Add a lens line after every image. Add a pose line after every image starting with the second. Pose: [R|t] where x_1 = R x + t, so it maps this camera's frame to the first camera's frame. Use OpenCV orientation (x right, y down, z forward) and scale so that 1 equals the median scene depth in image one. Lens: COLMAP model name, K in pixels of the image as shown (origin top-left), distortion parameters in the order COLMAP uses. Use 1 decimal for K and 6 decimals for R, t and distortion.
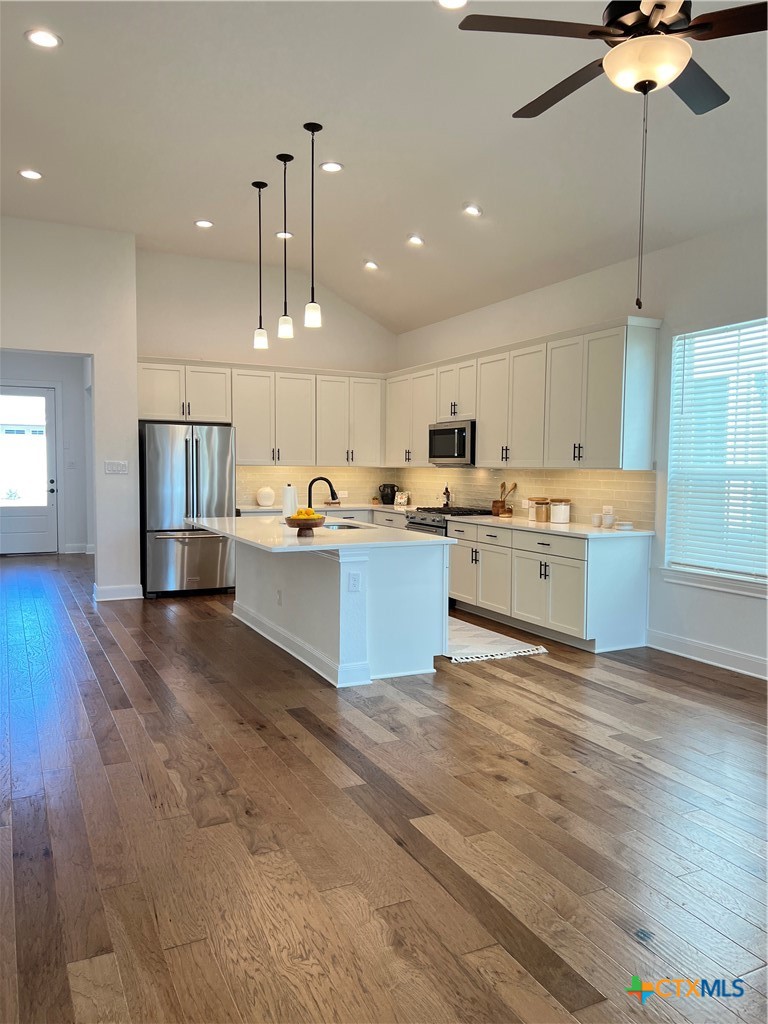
lens RADIAL K [[761.7, 0, 384.0], [0, 761.7, 512.0], [0, 0, 1]] dist [0.004988, -0.000521]
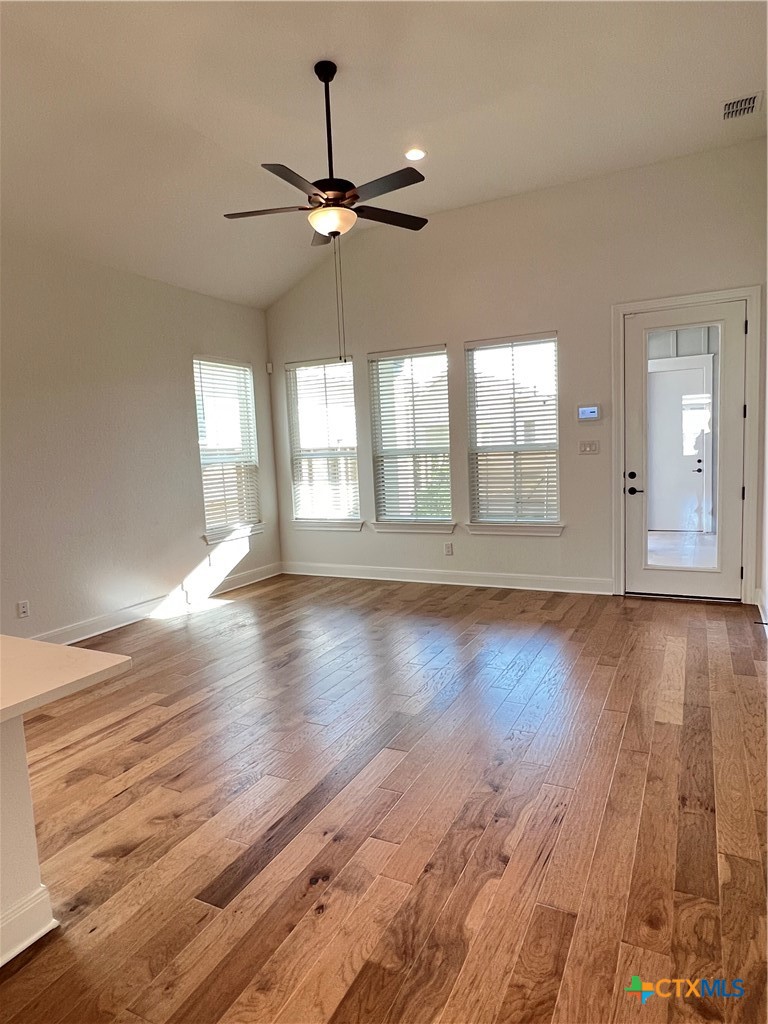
lens RADIAL K [[608.6, 0, 388.3], [0, 608.6, 514.2], [0, 0, 1]] dist [-0.001999, 0.000091]
pose [[-0.597832, -0.069314, 0.798619, -0.309491], [0.094380, 0.983239, 0.155990, -0.046814], [-0.796046, 0.168630, -0.581270, 0.641624]]
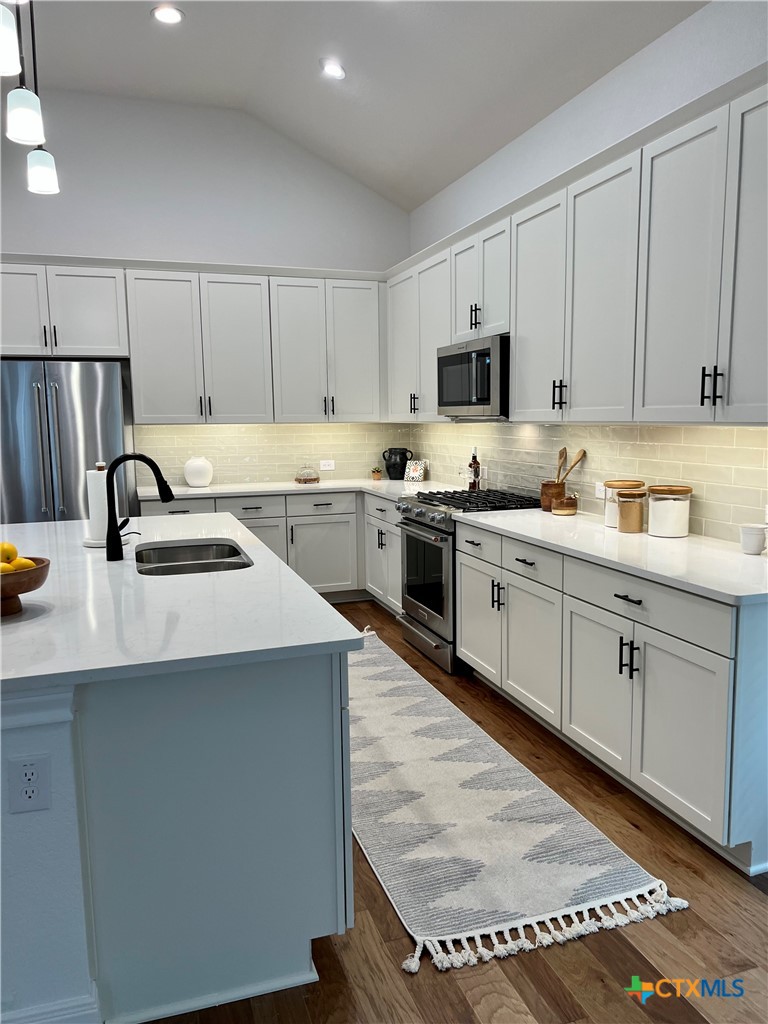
lens RADIAL K [[781.2, 0, 383.1], [0, 781.2, 521.2], [0, 0, 1]] dist [0.004865, -0.001645]
pose [[0.991760, -0.003986, -0.128047, 0.102010], [0.013411, 0.997254, 0.072828, -0.029836], [0.127405, -0.073945, 0.989091, 0.431379]]
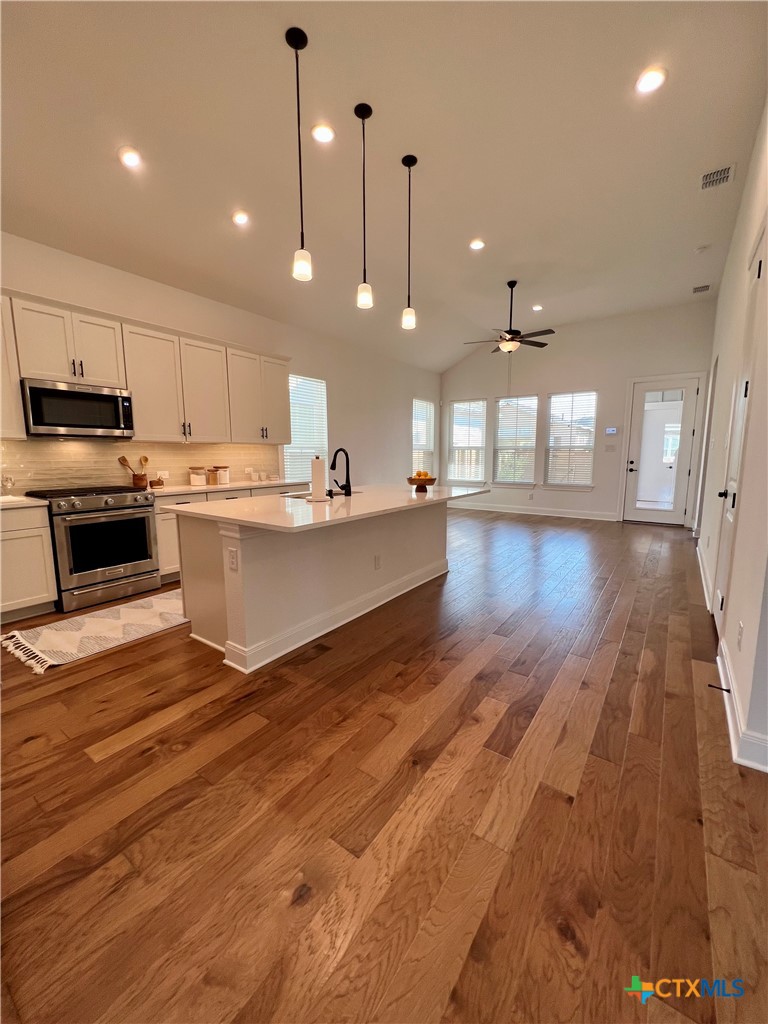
lens RADIAL K [[411.0, 0, 384.0], [0, 411.0, 512.0], [0, 0, 1]] dist [-0.000252, -0.000133]
pose [[-0.469742, -0.132198, 0.872849, -0.503974], [0.055796, 0.982301, 0.178803, -0.045980], [-0.881039, 0.132693, -0.454052, 0.977407]]
